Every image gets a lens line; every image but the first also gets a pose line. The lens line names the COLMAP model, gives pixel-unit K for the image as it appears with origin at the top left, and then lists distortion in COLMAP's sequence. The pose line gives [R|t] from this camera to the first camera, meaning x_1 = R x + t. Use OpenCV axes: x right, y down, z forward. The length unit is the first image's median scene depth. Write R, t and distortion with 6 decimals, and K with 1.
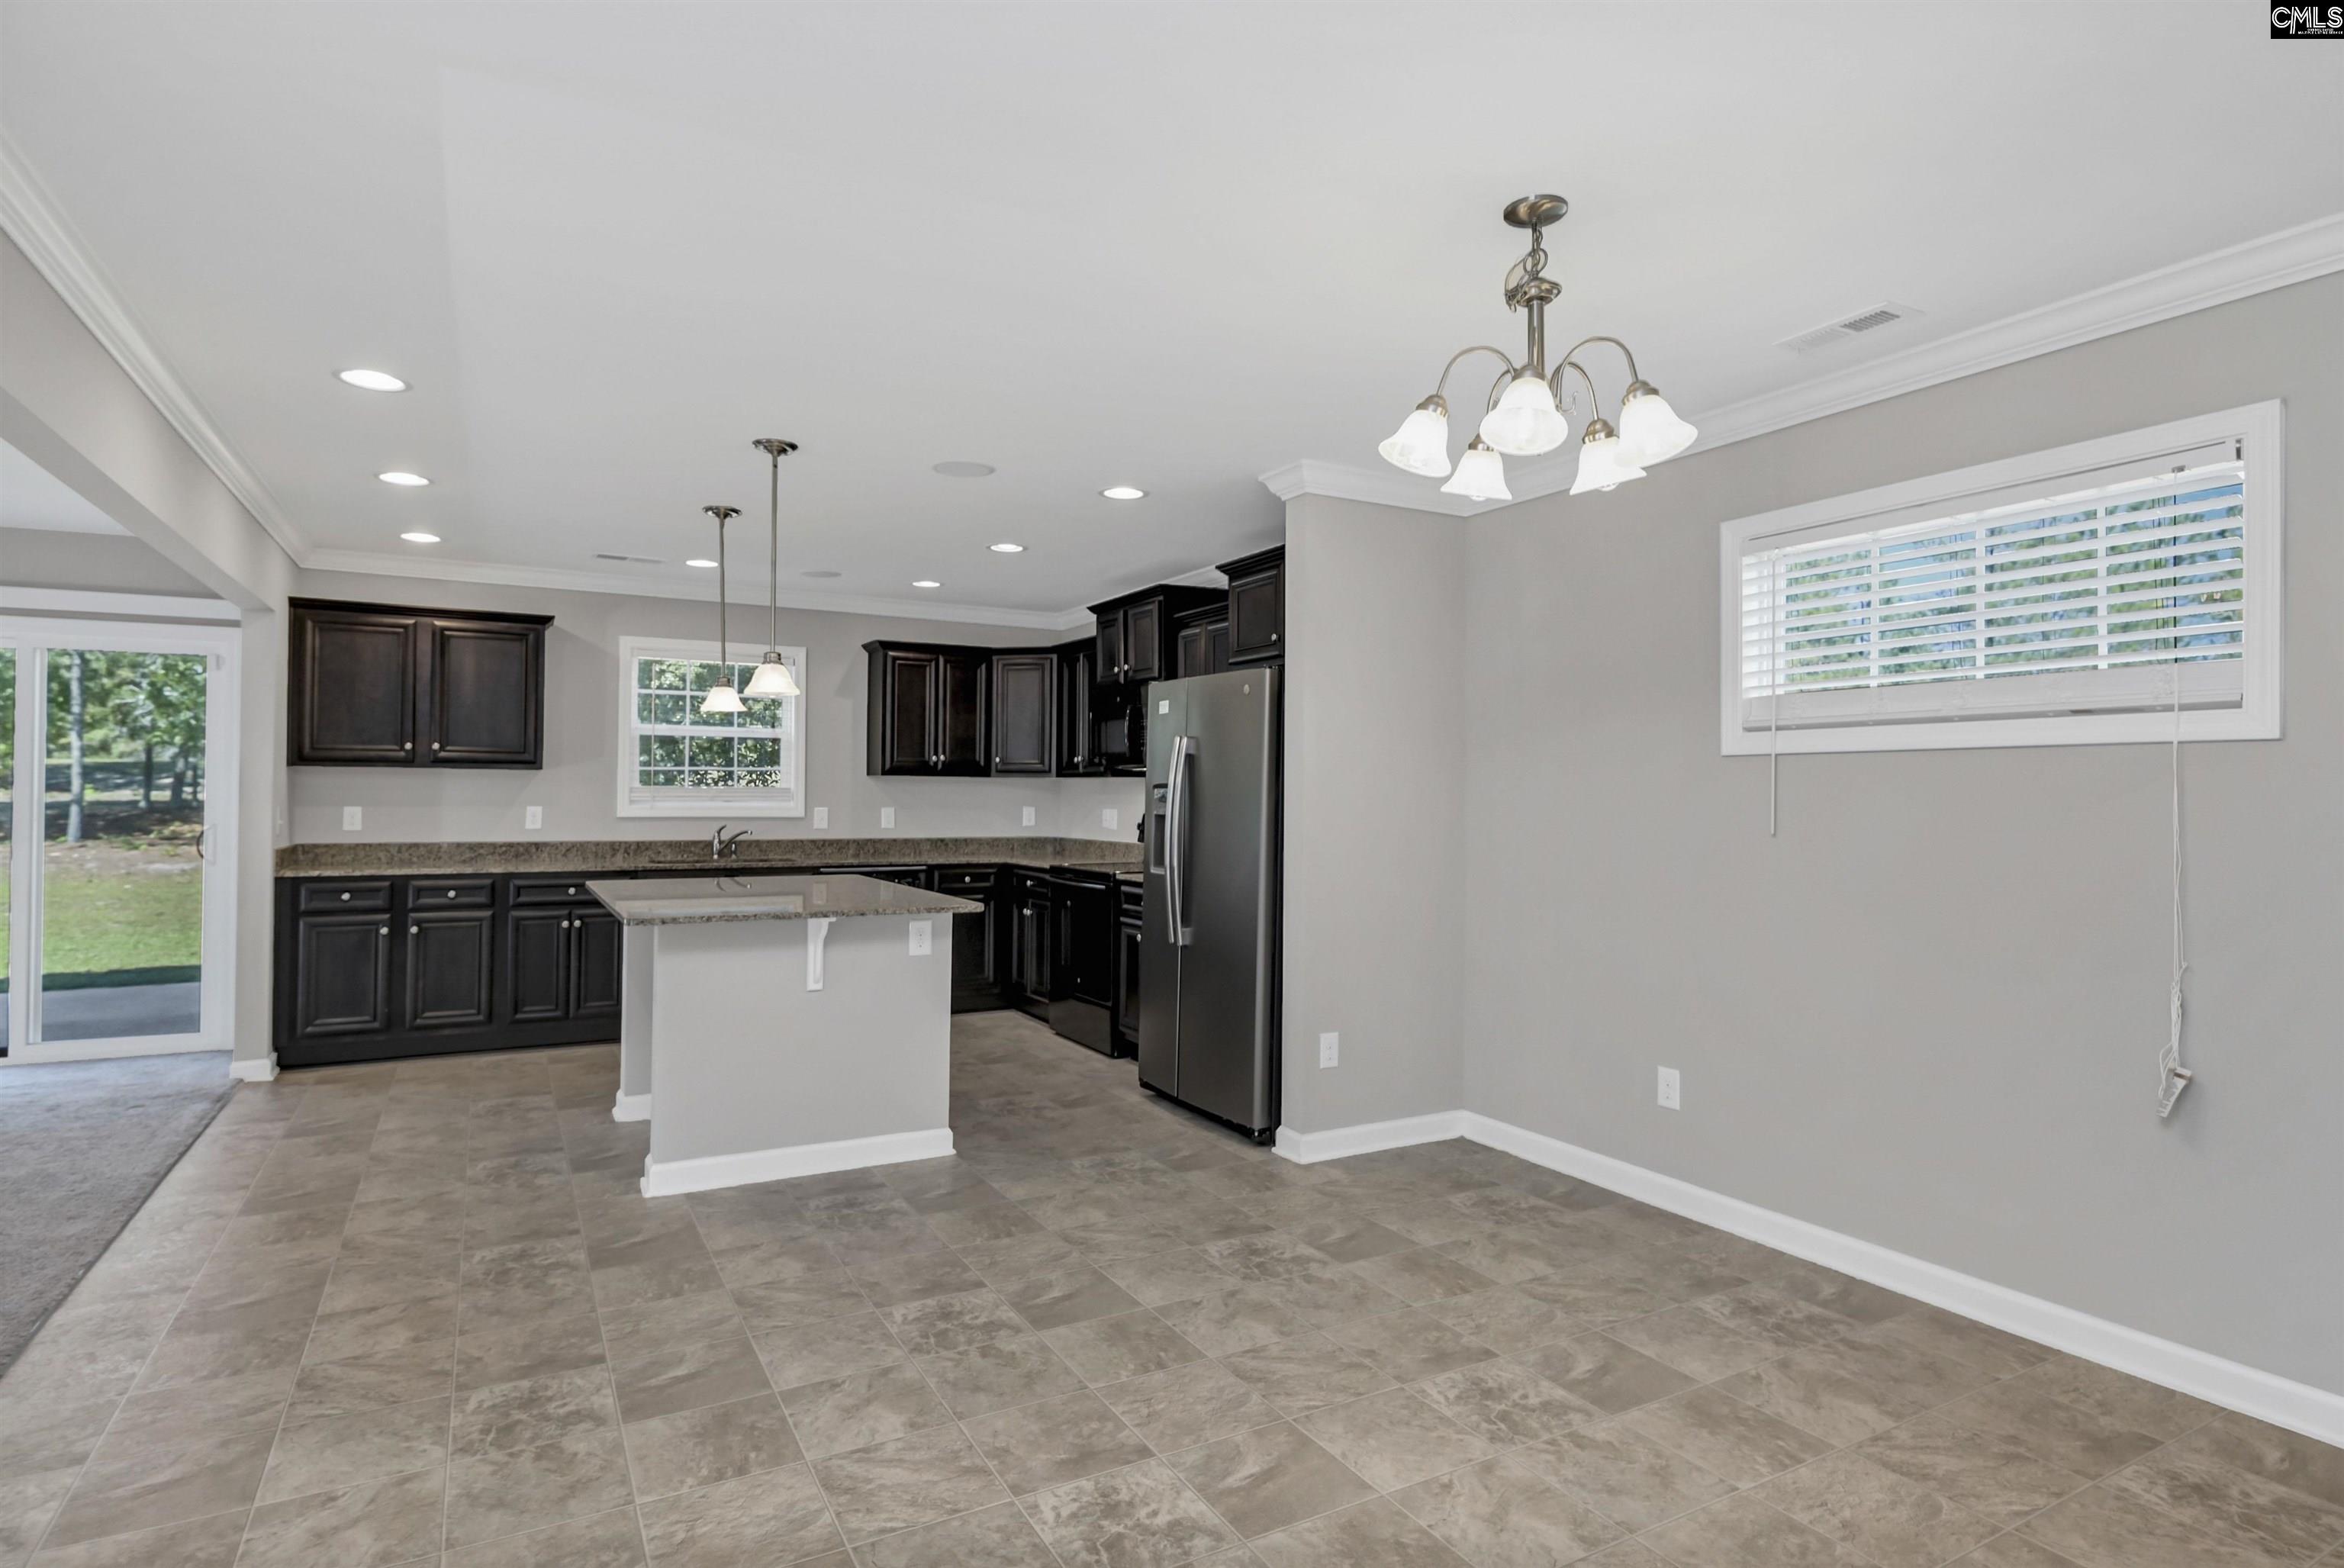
lens RADIAL K [[1211.8, 0, 1165.3], [0, 1211.8, 797.3], [0, 0, 1]] dist [0.012420, -0.004580]
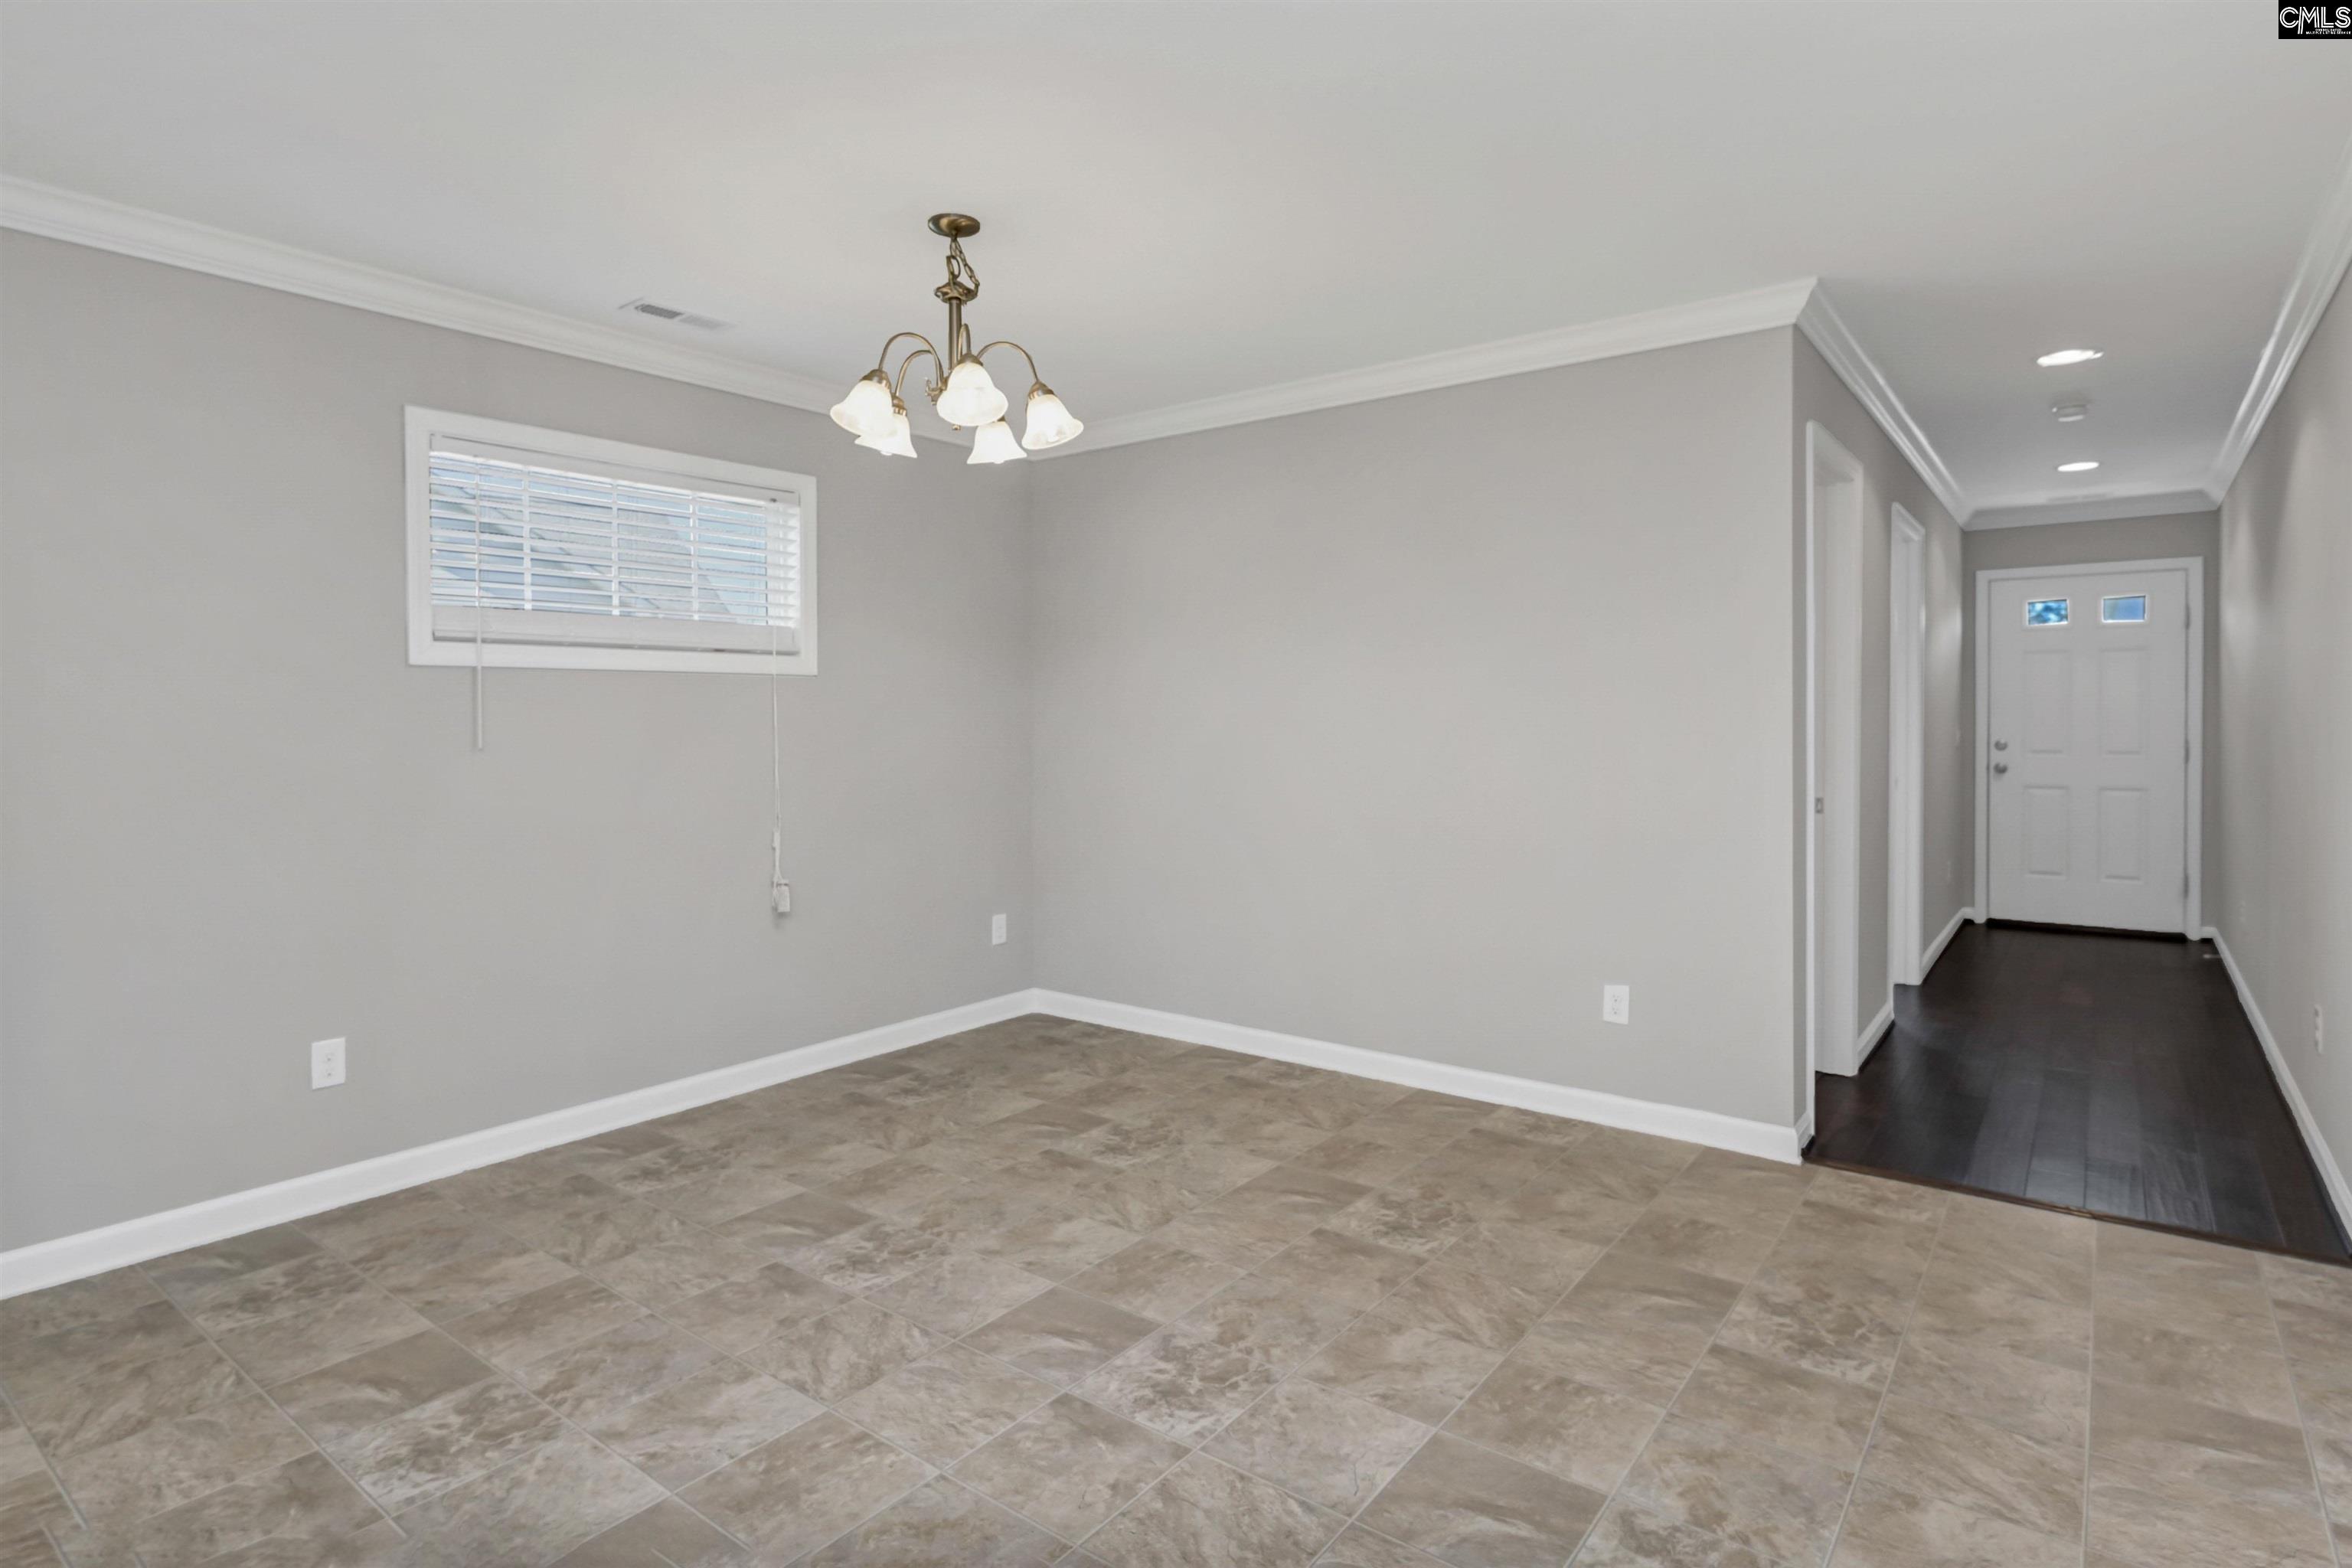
lens RADIAL K [[1215.9, 0, 1156.4], [0, 1215.9, 714.7], [0, 0, 1]] dist [0.012420, -0.004580]
pose [[-0.383256, -0.008247, 0.923605, -0.564373], [-0.001650, 0.999965, 0.008244, -0.004728], [-0.923641, 0.001636, -0.383256, 0.791405]]
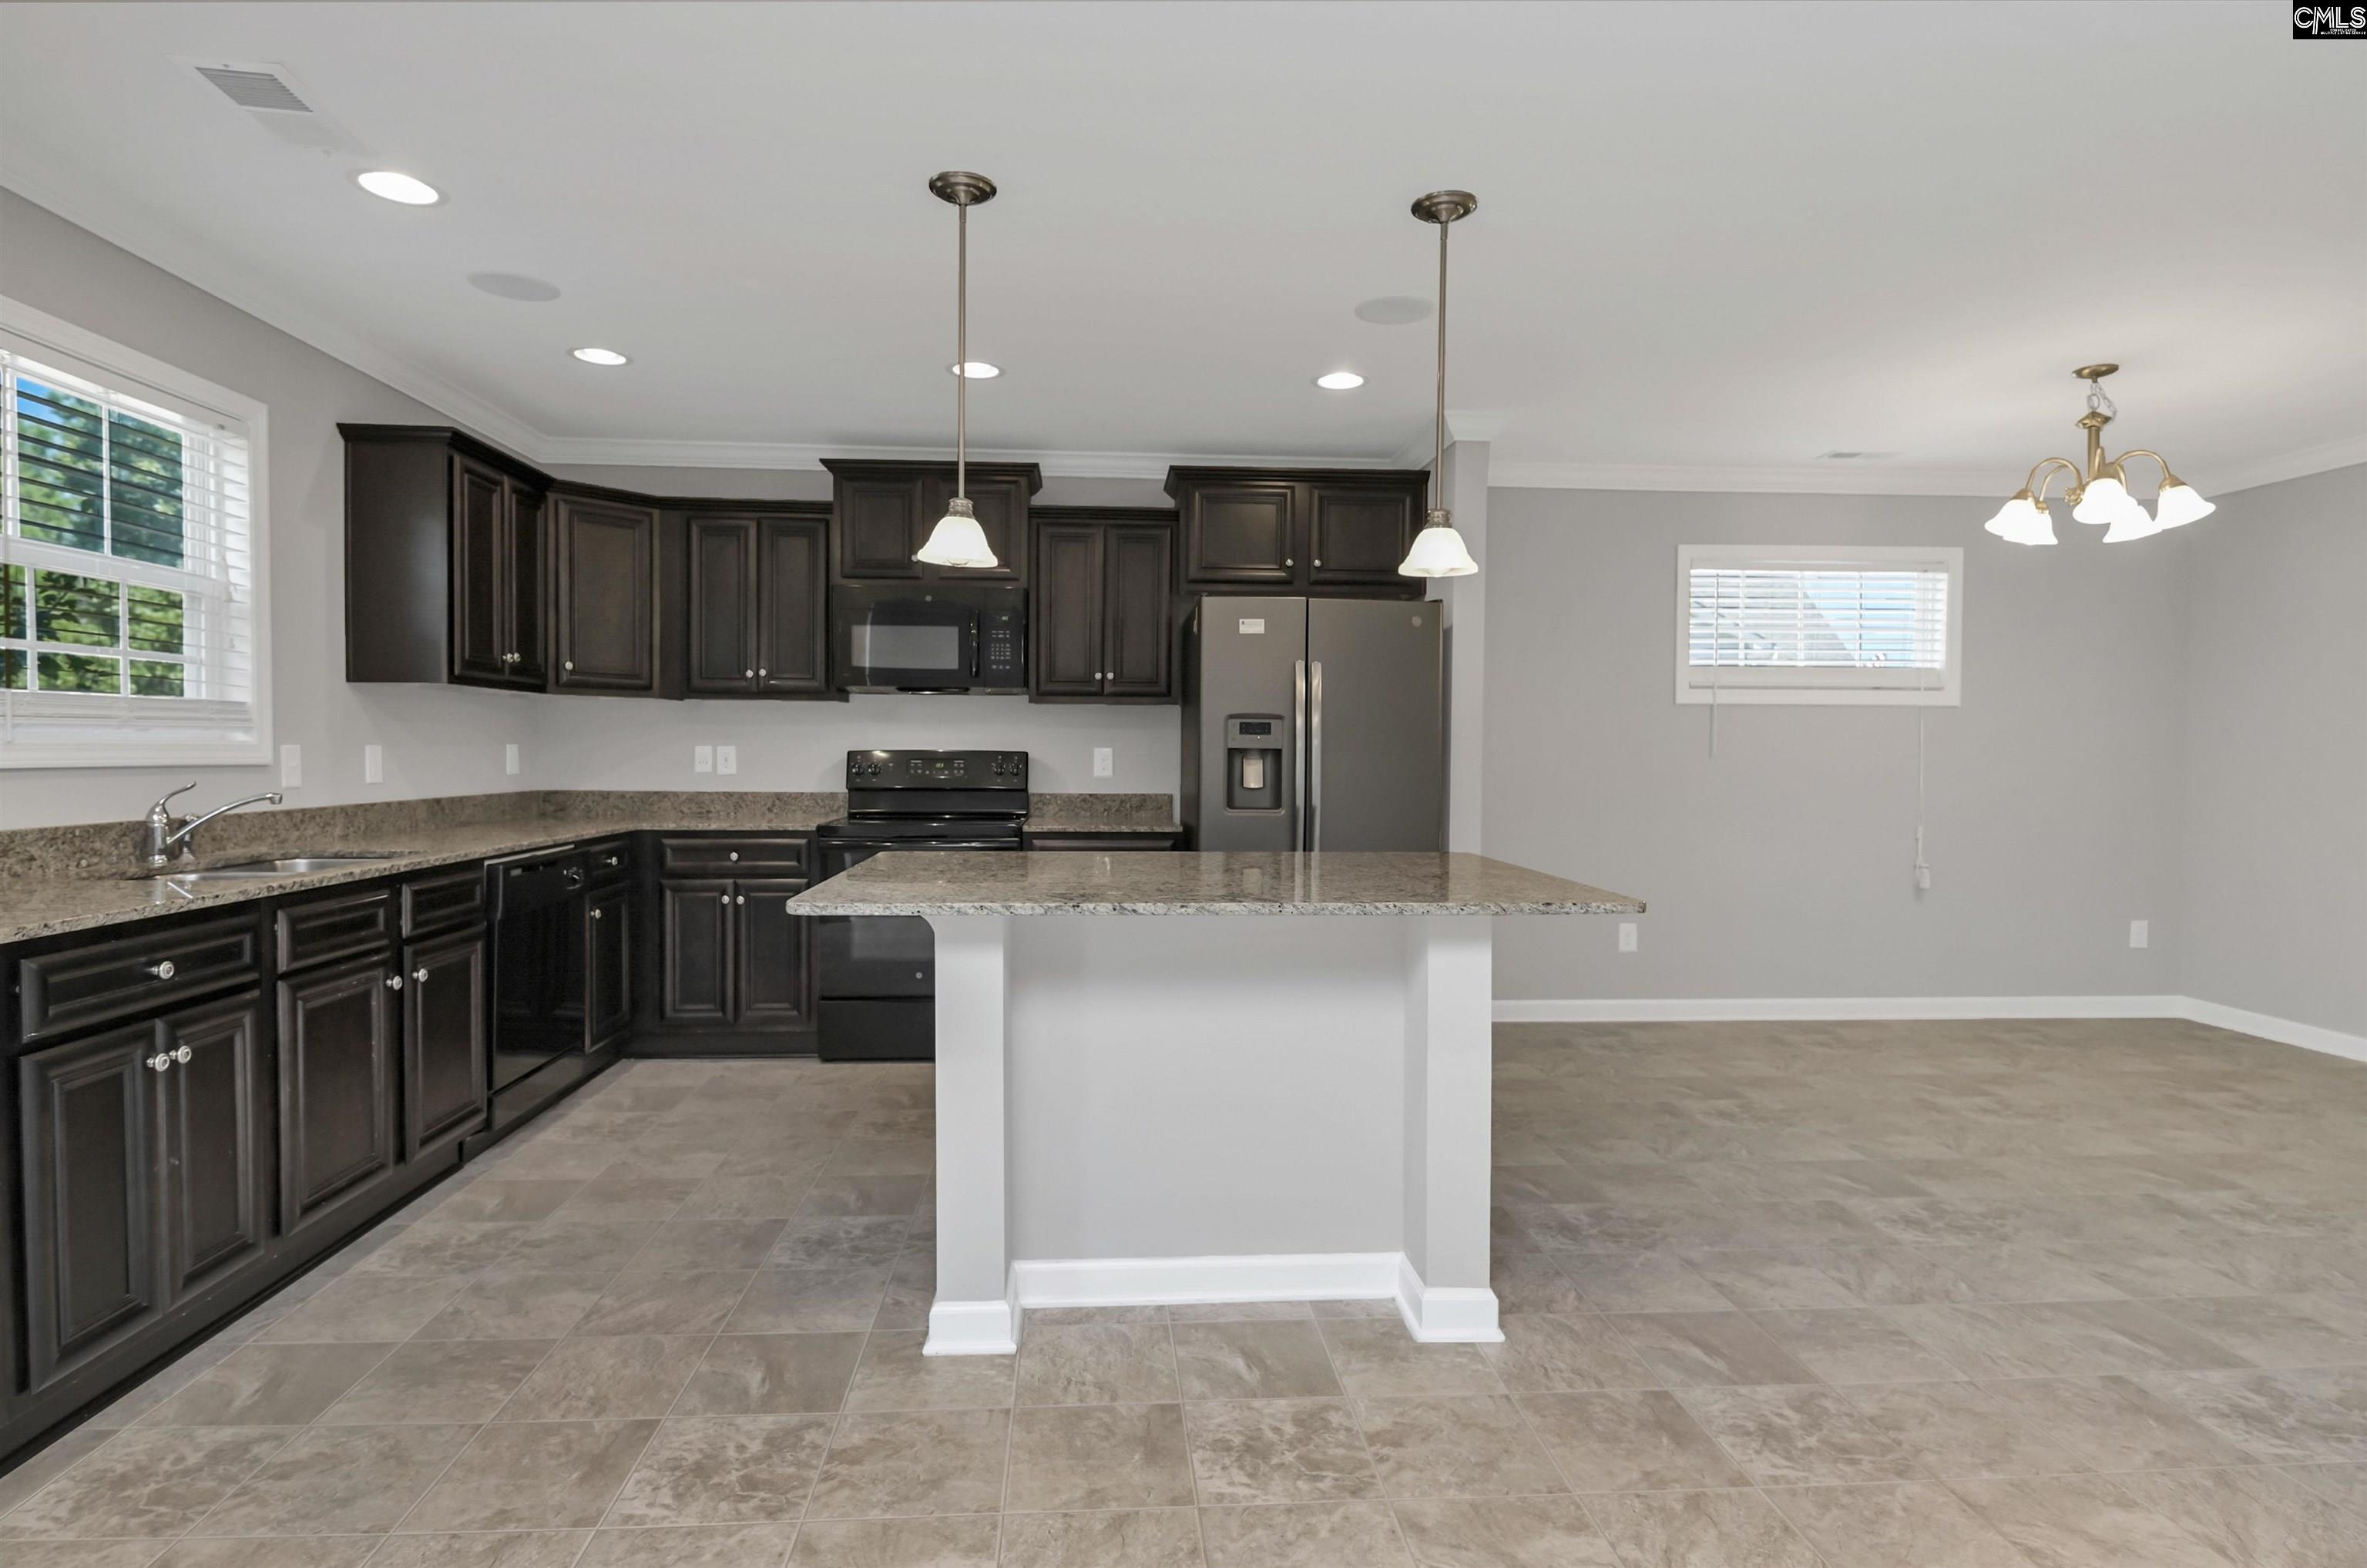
lens RADIAL K [[1176.3, 0, 1163.8], [0, 1176.3, 768.4], [0, 0, 1]] dist [-0.013489, 0.000597]
pose [[0.443086, -0.027801, 0.896048, -1.051334], [-0.006856, 0.999385, 0.034397, 0.001100], [-0.896453, -0.021384, 0.442623, 0.878268]]
